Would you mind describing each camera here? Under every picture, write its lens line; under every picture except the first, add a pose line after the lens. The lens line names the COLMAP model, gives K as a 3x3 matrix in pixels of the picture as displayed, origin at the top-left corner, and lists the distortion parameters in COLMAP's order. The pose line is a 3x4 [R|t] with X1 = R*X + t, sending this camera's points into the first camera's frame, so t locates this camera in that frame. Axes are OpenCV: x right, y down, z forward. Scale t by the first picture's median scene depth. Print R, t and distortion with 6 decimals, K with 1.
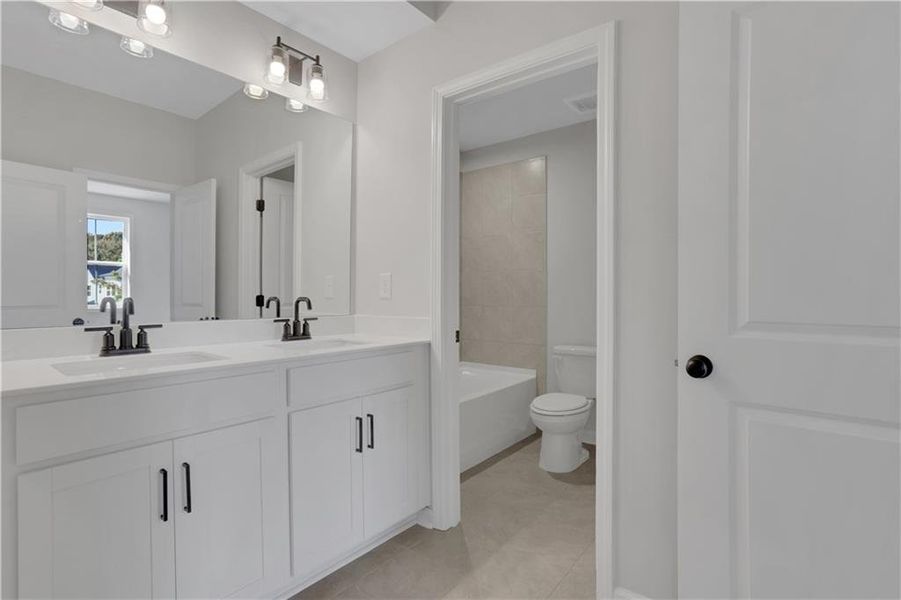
lens RADIAL K [[443.4, 0, 449.2], [0, 443.4, 290.1], [0, 0, 1]] dist [-0.047930, 0.018439]
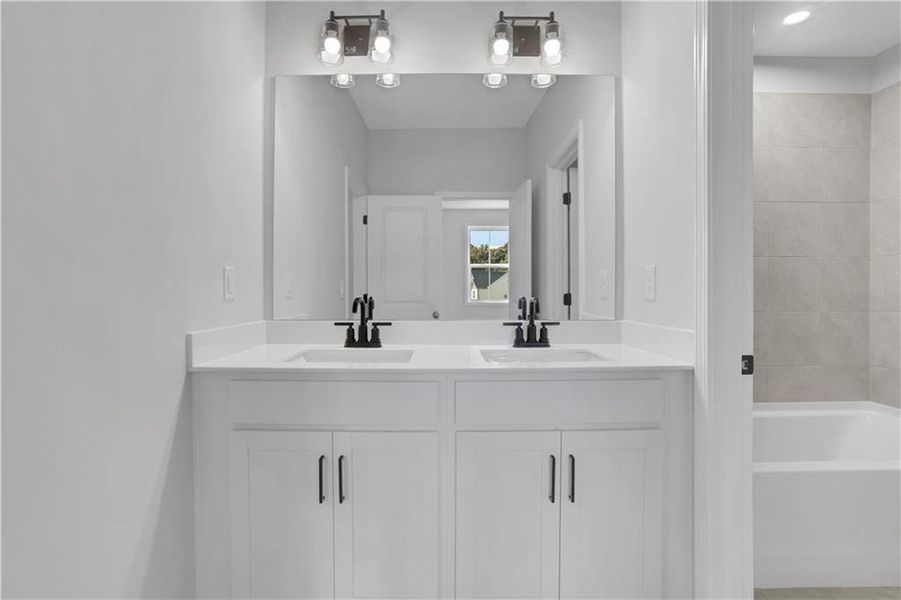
lens RADIAL K [[456.5, 0, 449.4], [0, 456.5, 284.9], [0, 0, 1]] dist [-0.050064, 0.002936]
pose [[0.628643, -0.016760, -0.777514, 0.212945], [0.007659, 0.999853, -0.015360, 0.002725], [0.777657, 0.003701, 0.628678, 0.269610]]
